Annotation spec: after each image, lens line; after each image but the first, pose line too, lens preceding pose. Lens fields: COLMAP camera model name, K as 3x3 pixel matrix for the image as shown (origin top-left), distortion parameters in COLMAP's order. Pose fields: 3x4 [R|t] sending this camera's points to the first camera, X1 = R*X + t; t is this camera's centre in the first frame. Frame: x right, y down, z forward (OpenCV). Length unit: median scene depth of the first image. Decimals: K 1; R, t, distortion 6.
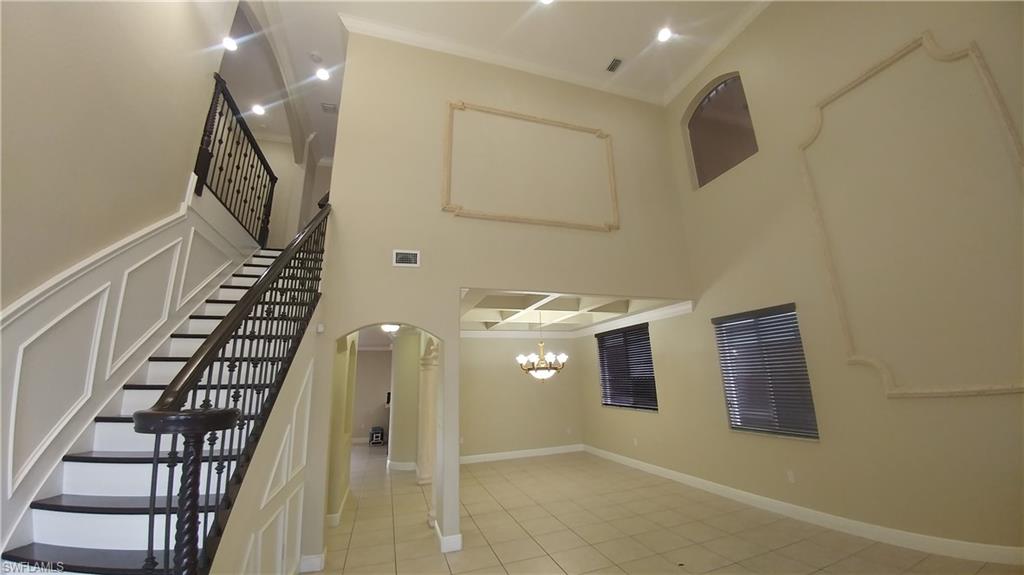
lens RADIAL K [[372.9, 0, 517.8], [0, 372.9, 281.9], [0, 0, 1]] dist [-0.043422, -0.000193]
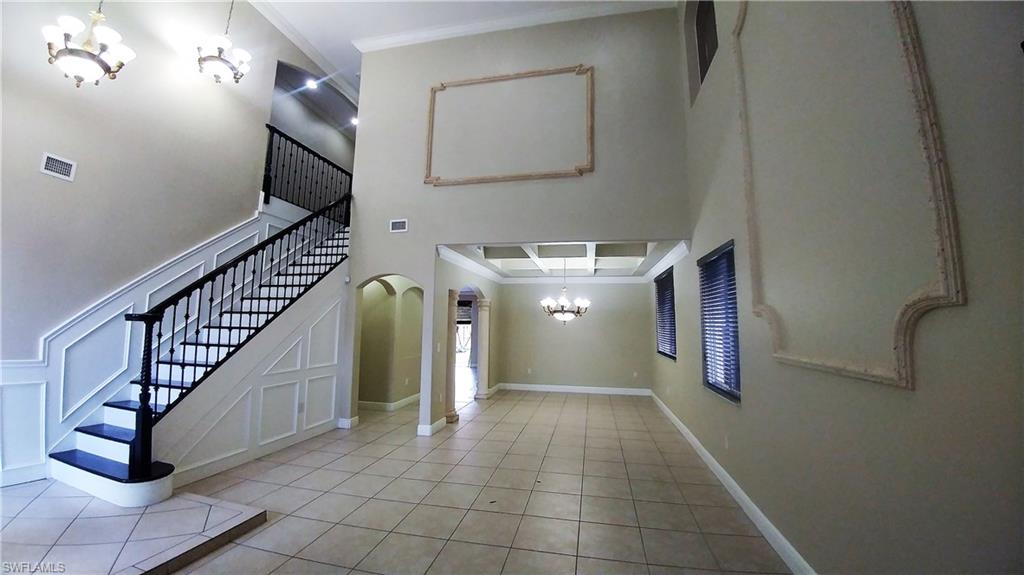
lens RADIAL K [[372.9, 0, 517.8], [0, 372.9, 281.9], [0, 0, 1]] dist [-0.043422, -0.000193]
pose [[0.861142, -0.011623, -0.508232, 0.636246], [0.084931, 0.988977, 0.121289, 0.010043], [0.501220, -0.147612, 0.852636, 0.043723]]
